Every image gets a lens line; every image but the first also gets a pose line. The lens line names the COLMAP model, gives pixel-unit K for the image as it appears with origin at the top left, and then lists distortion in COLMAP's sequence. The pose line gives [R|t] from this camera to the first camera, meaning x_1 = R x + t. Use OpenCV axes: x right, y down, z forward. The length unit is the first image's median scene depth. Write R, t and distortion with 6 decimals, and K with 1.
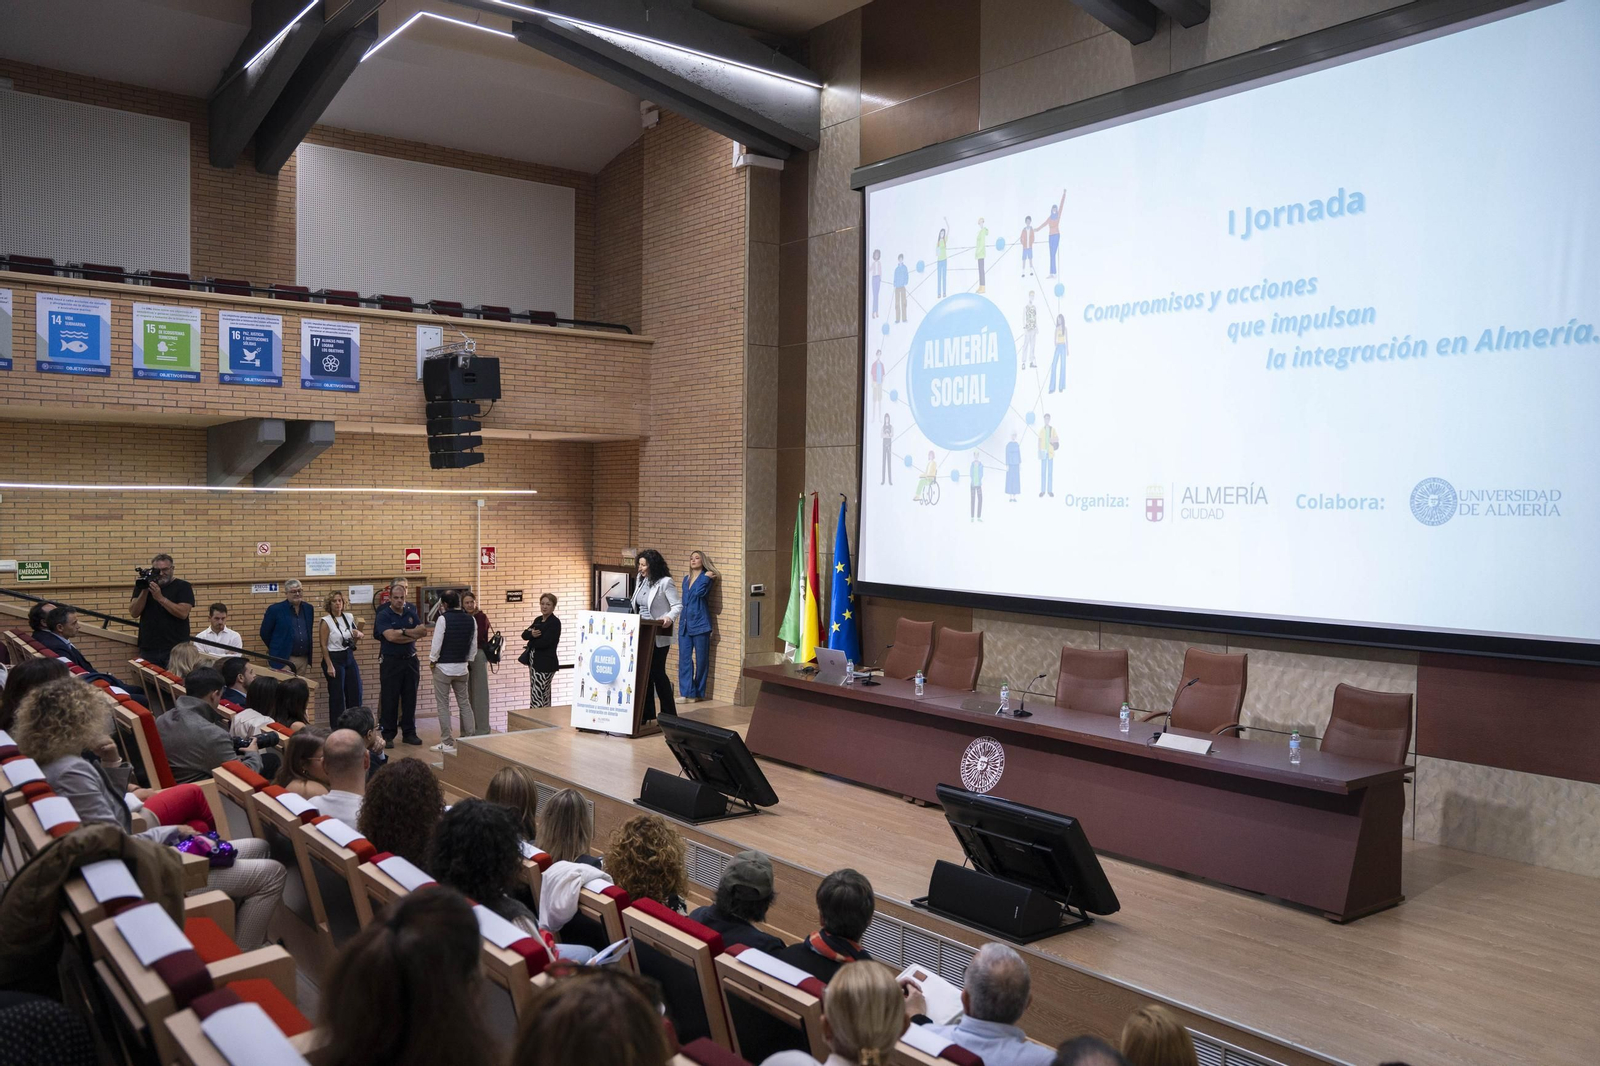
lens RADIAL K [[1347.6, 0, 810.9], [0, 1347.6, 529.7], [0, 0, 1]] dist [-0.041183, 0.078156]
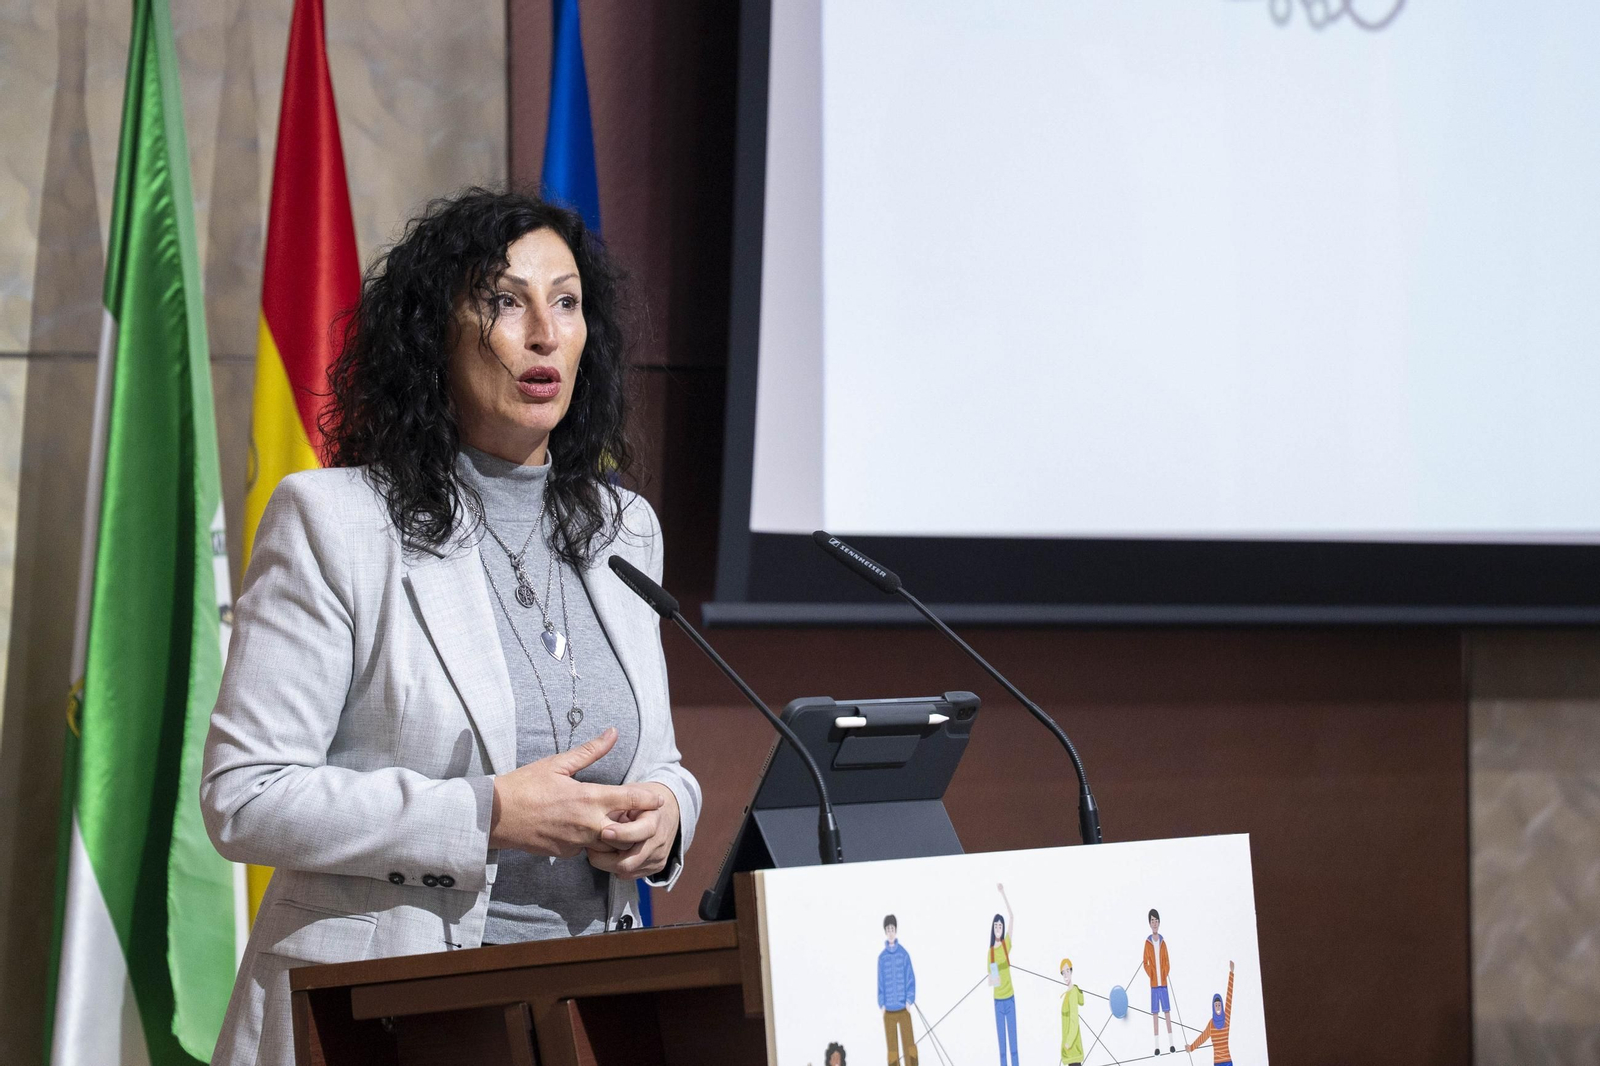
lens RADIAL K [[4565.2, 0, 789.3], [0, 4565.2, 541.4], [0, 0, 1]] dist [0.448377, 0.000000]
pose [[0.163363, -0.013807, 0.986469, -0.490655], [0.025186, 0.999635, 0.009820, 0.037772], [-0.986244, 0.023241, 0.163652, 1.008089]]
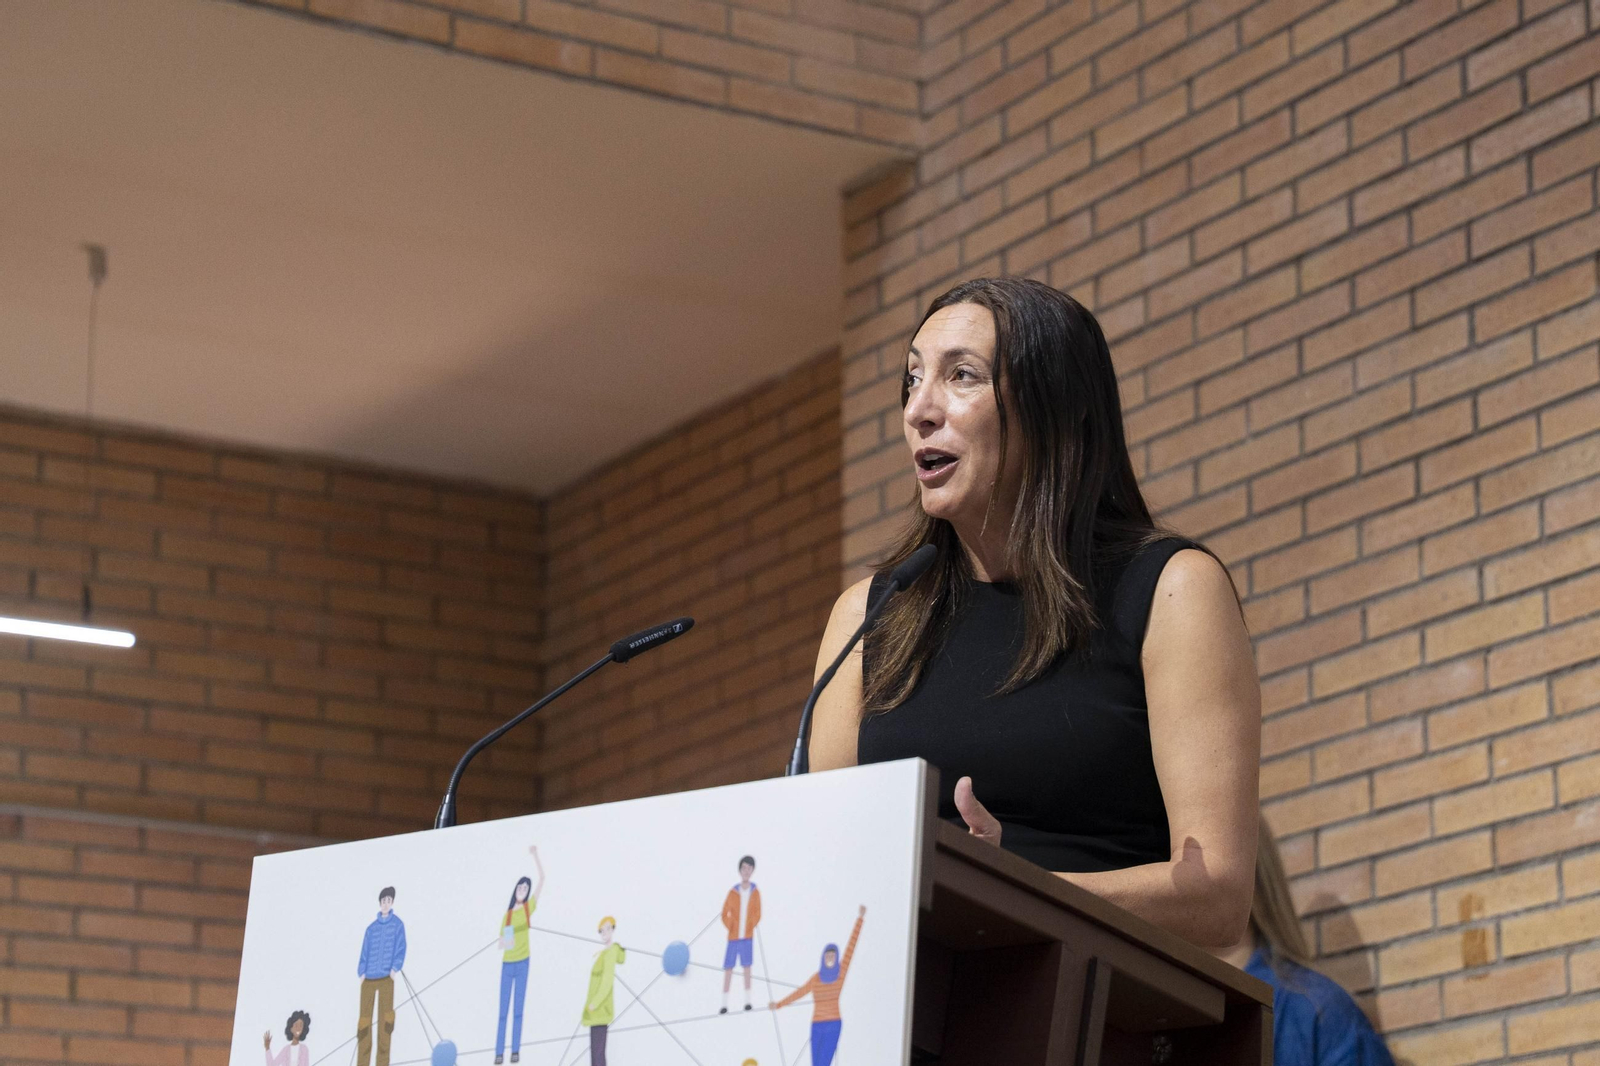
lens RADIAL K [[4491.3, 0, 807.0], [0, 4491.3, 532.4], [0, 0, 1]] dist [0.412243, 0.000000]
pose [[0.992503, -0.043474, -0.114230, -0.103765], [0.009137, 0.958378, -0.285355, 0.135783], [0.121881, 0.282172, 0.951590, 0.742605]]
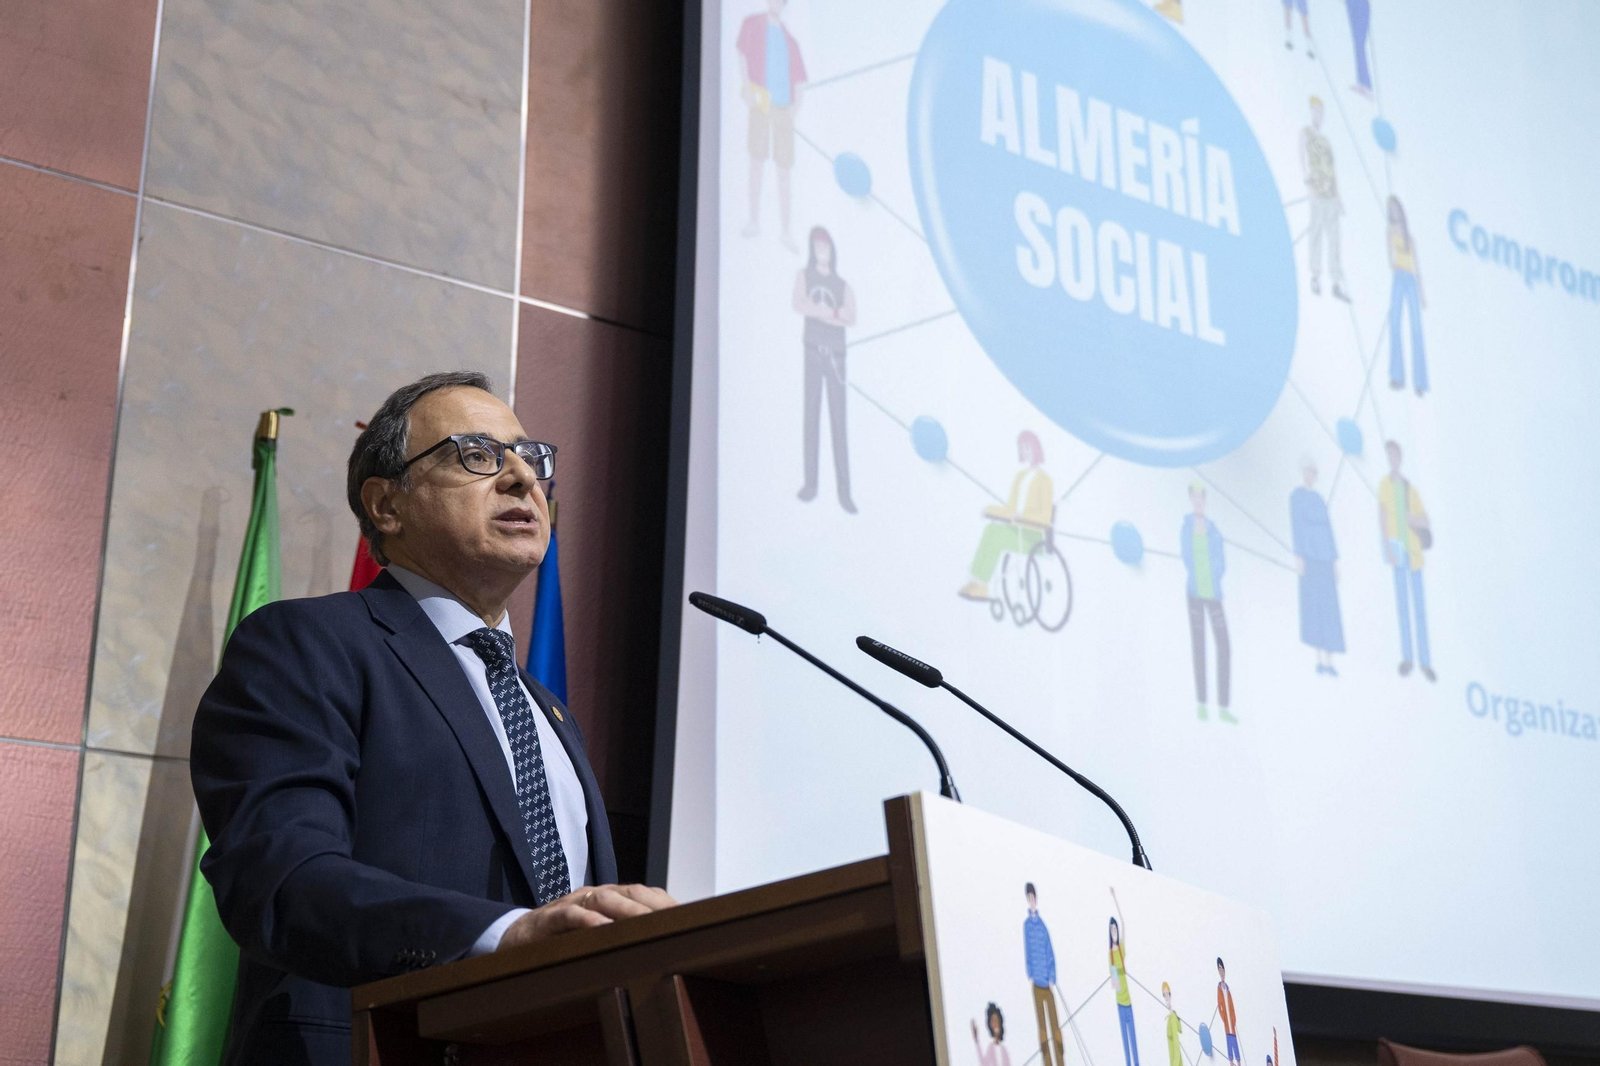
lens RADIAL K [[2086.4, 0, 796.9], [0, 2086.4, 534.1], [0, 0, 1]] dist [-0.037946, 0.000000]
pose [[0.046800, 0.301234, 0.952401, -0.306389], [0.026858, 0.952721, -0.302656, 0.086147], [-0.998543, 0.039744, 0.036497, 1.063648]]
